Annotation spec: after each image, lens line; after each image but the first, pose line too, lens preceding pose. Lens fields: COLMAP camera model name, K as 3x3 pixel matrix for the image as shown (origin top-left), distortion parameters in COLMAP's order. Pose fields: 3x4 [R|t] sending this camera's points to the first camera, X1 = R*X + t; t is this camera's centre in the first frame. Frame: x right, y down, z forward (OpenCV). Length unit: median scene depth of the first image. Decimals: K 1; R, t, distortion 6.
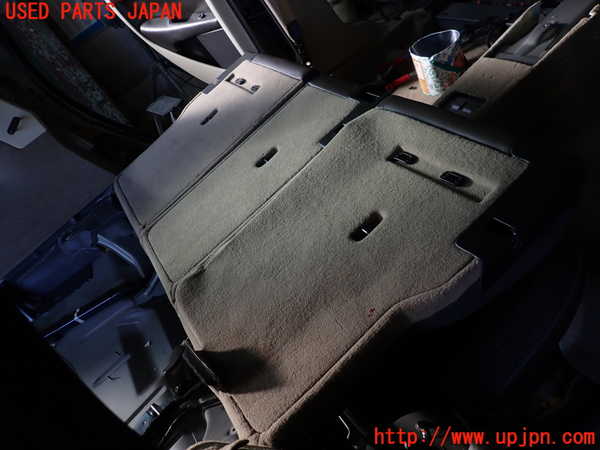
lens RADIAL K [[449.1, 0, 300.0], [0, 449.1, 225.0], [0, 0, 1]] dist [-0.007098, -0.004701]
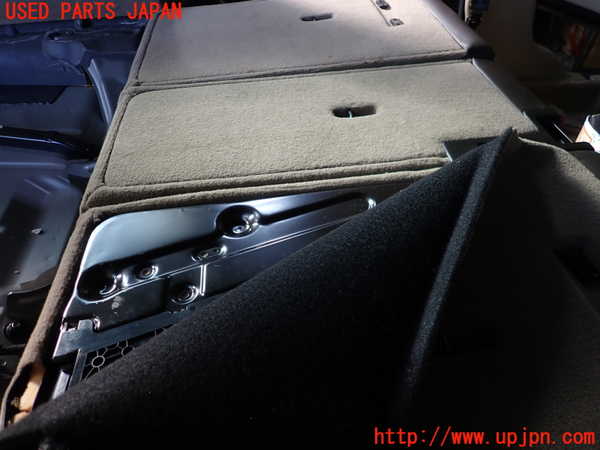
lens RADIAL K [[449.1, 0, 300.0], [0, 449.1, 225.0], [0, 0, 1]] dist [-0.007098, -0.004701]
pose [[0.795093, 0.606385, 0.011126, -0.036724], [-0.605755, 0.793099, 0.063679, -0.015508], [0.029790, -0.057370, 0.997908, 0.294158]]
